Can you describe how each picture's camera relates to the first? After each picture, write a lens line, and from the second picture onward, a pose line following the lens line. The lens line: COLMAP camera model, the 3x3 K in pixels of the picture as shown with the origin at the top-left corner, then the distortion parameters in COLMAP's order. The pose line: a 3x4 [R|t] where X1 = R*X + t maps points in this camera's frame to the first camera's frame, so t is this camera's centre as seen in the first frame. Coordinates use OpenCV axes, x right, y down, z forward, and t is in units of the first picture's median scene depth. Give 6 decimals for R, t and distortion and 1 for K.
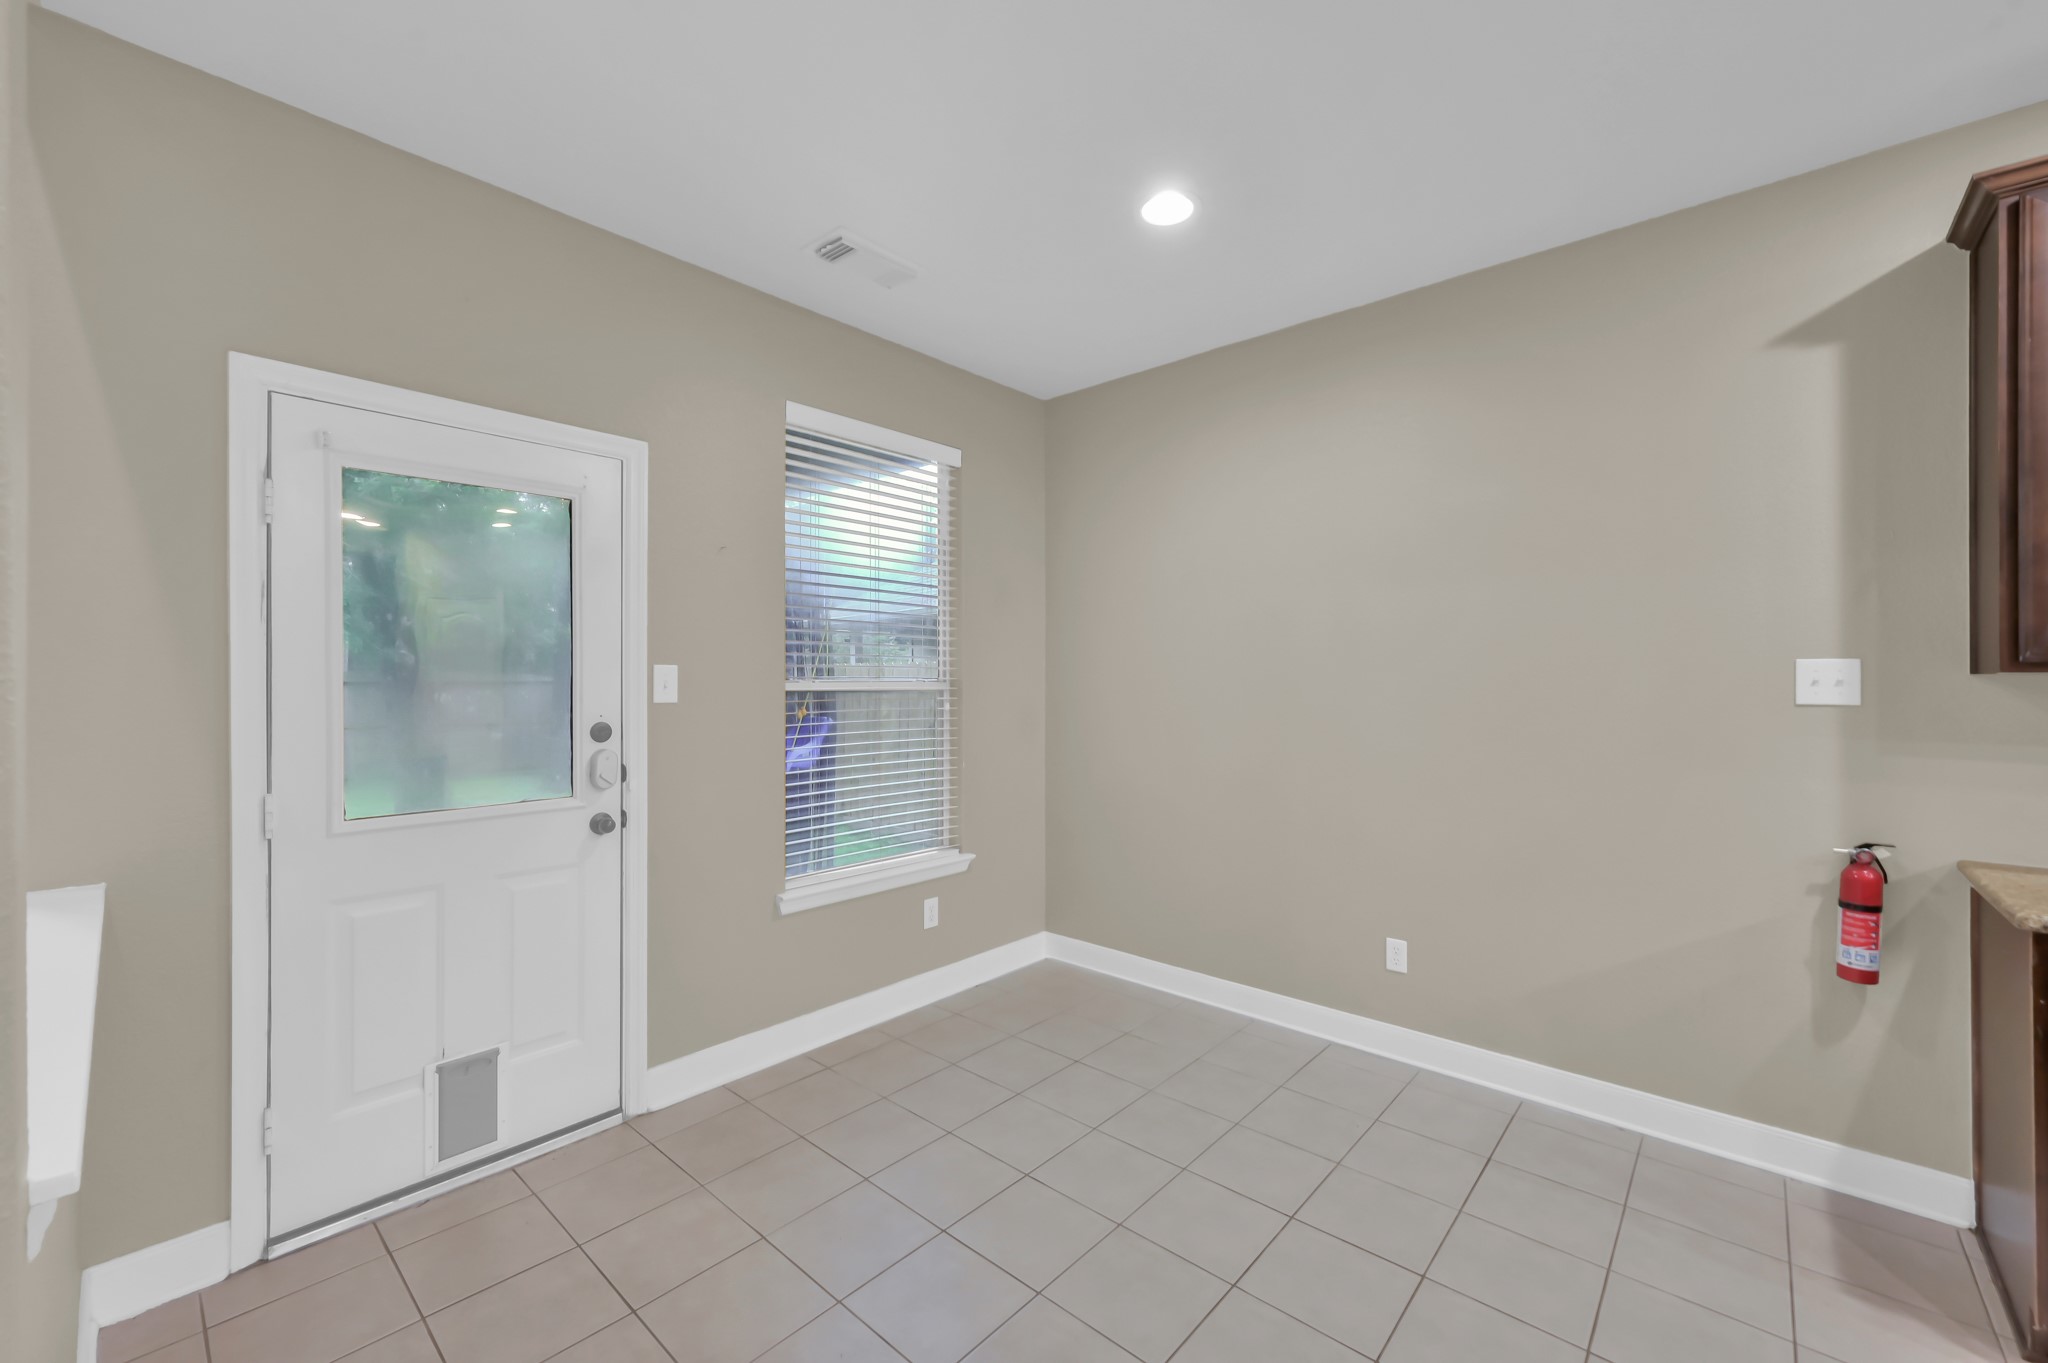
lens RADIAL K [[817.4, 0, 1015.7], [0, 817.4, 678.9], [0, 0, 1]] dist [-0.001207, 0.000293]
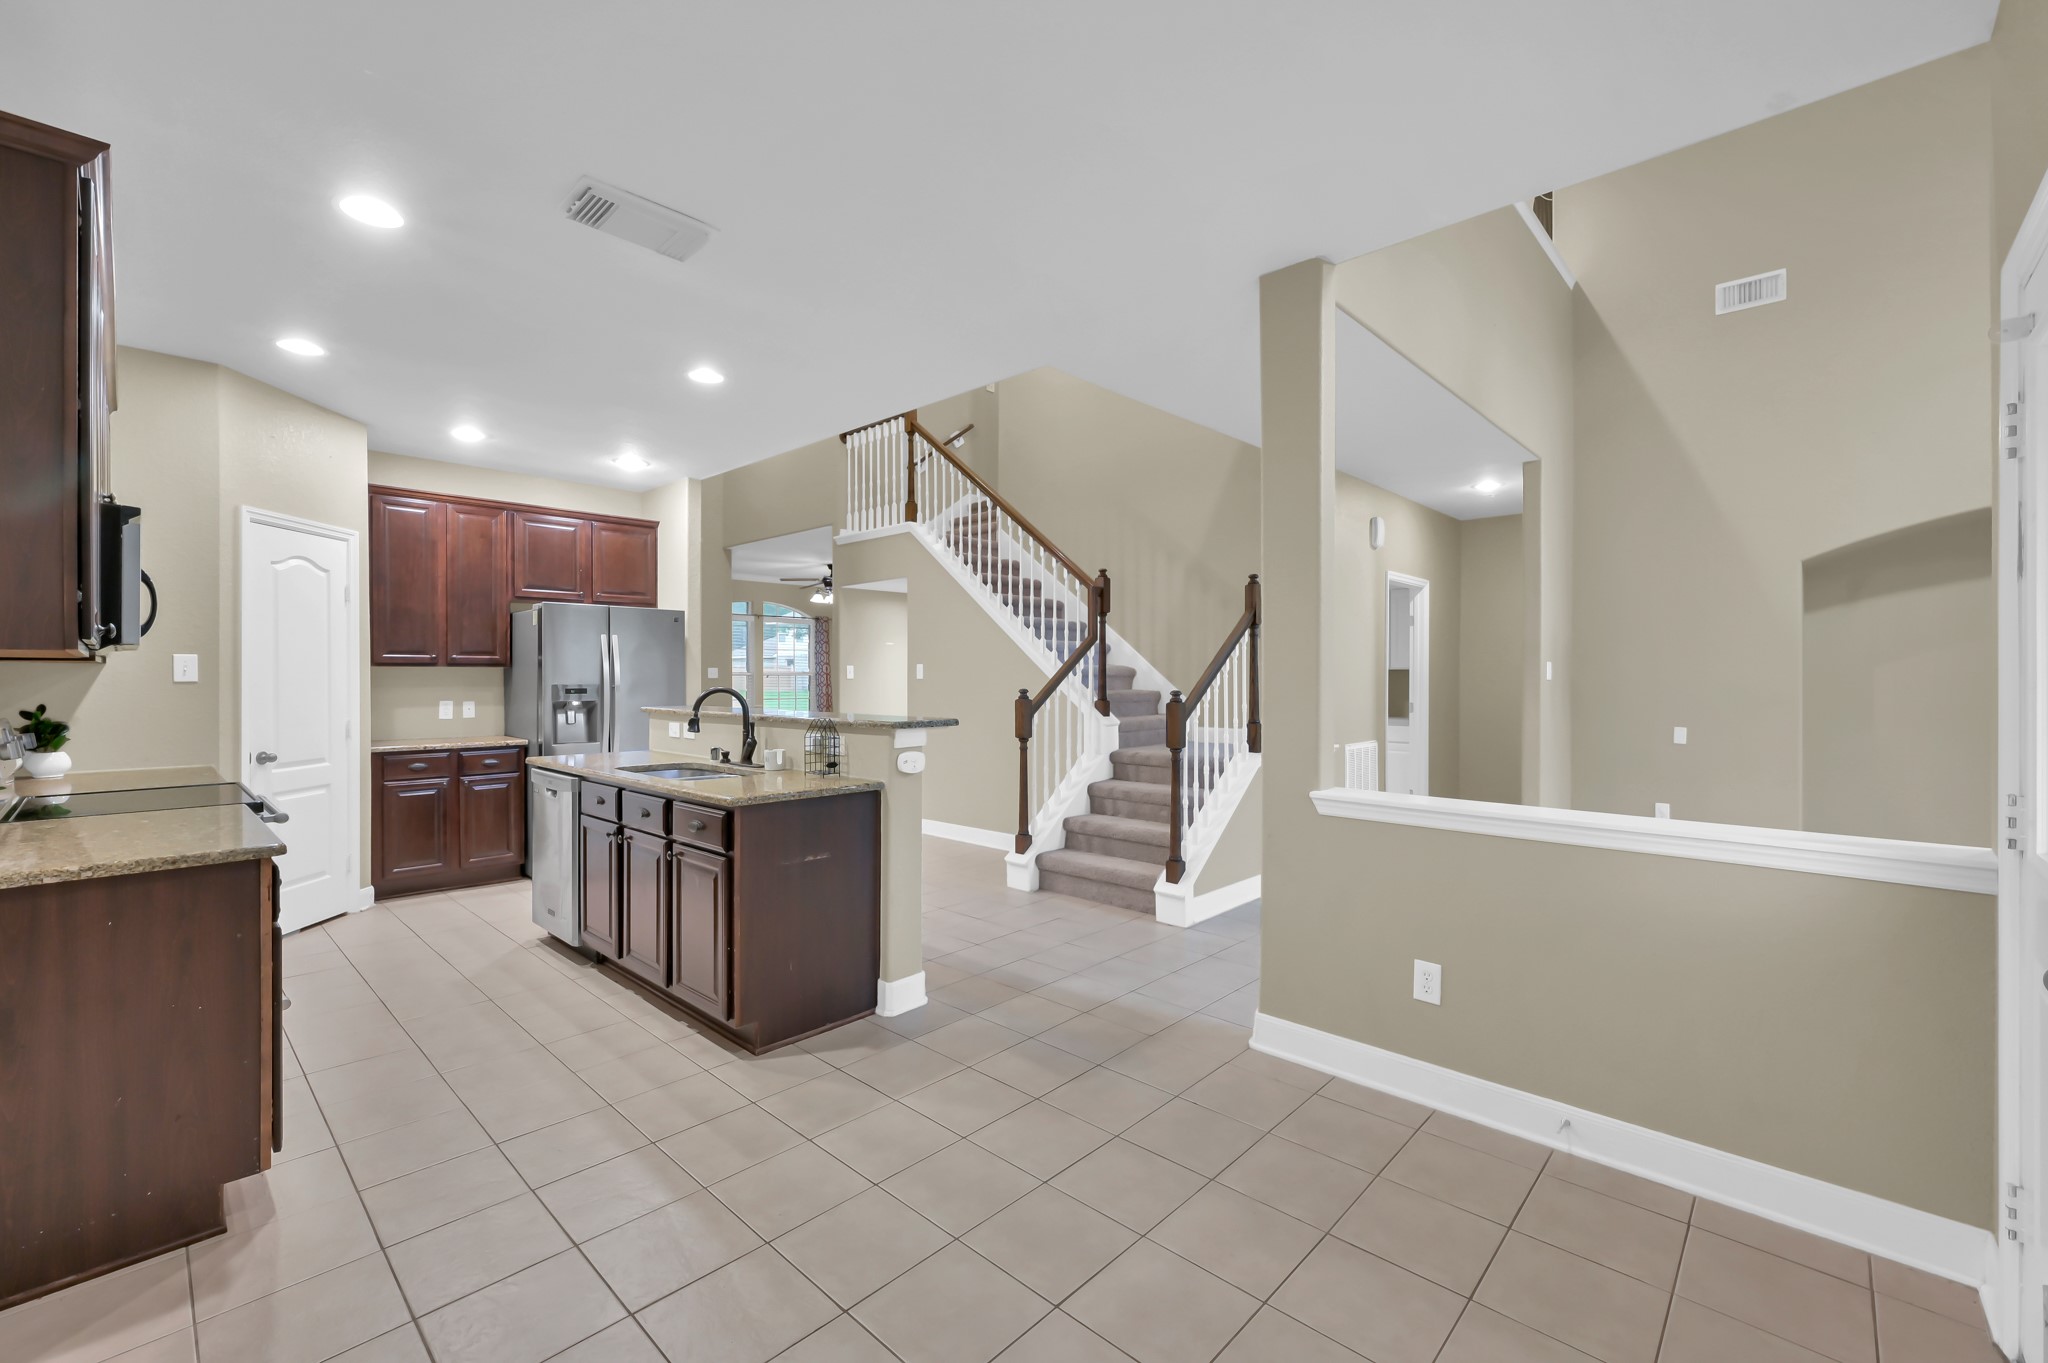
lens RADIAL K [[861.6, 0, 1020.9], [0, 861.6, 679.1], [0, 0, 1]] dist [0.001128, -0.001451]
pose [[-0.999856, 0.000271, 0.016993, 0.048744], [0.000279, 1.000000, 0.000451, 0.021368], [-0.016992, 0.000455, -0.999856, 1.681478]]
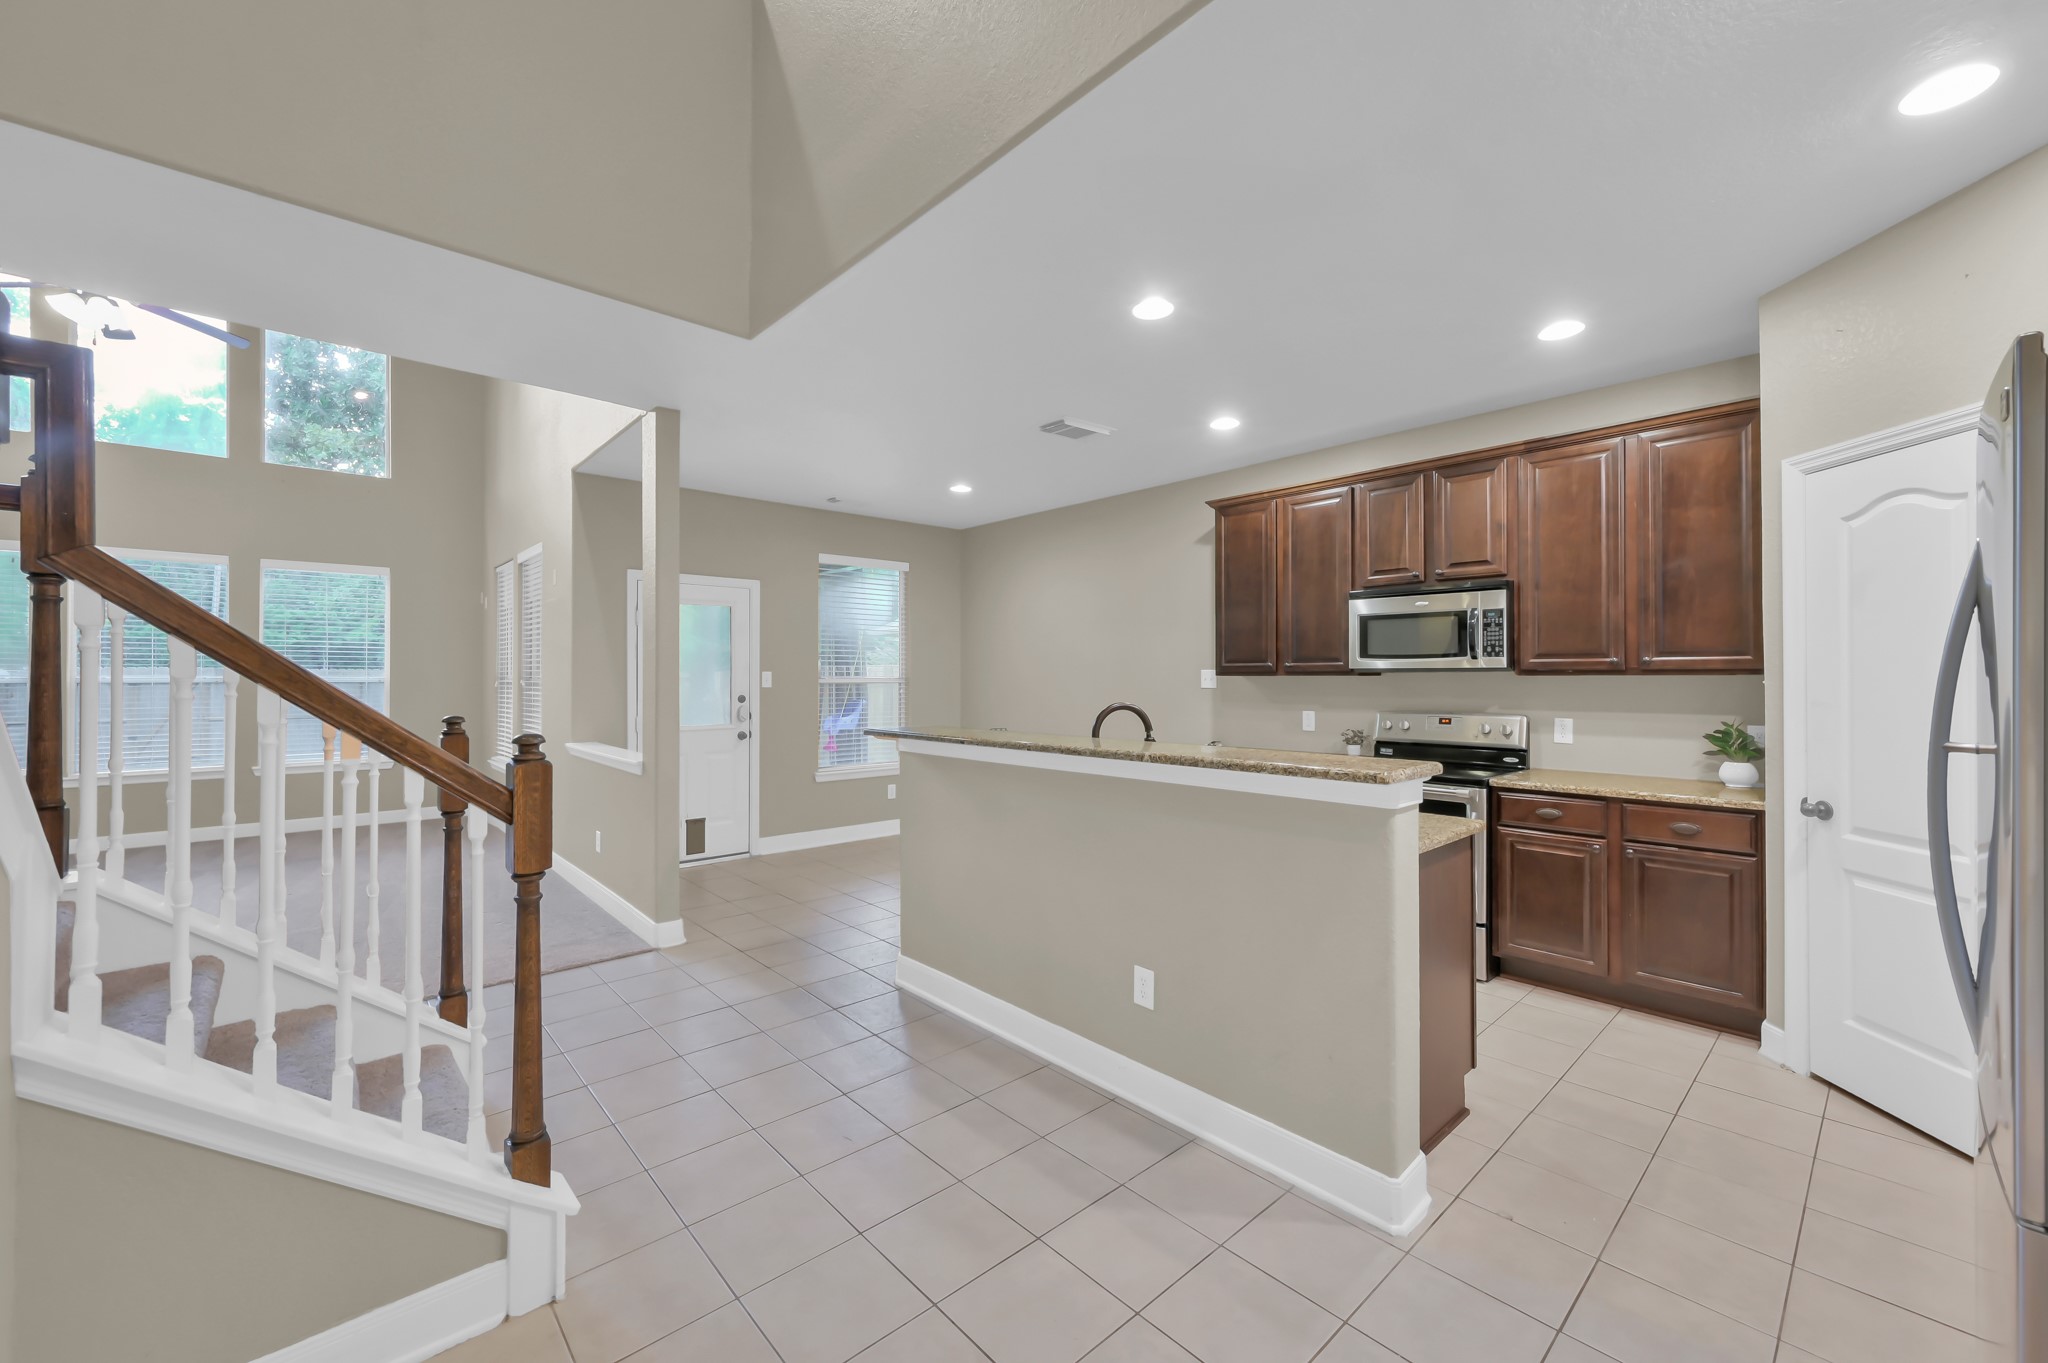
lens RADIAL K [[817.4, 0, 1012.1], [0, 817.4, 671.6], [0, 0, 1]] dist [-0.001207, 0.000293]
pose [[0.992758, 0.000187, -0.120135, 0.694787], [-0.000736, 0.999989, -0.004524, -0.008141], [0.120132, 0.004580, 0.992747, -1.566271]]
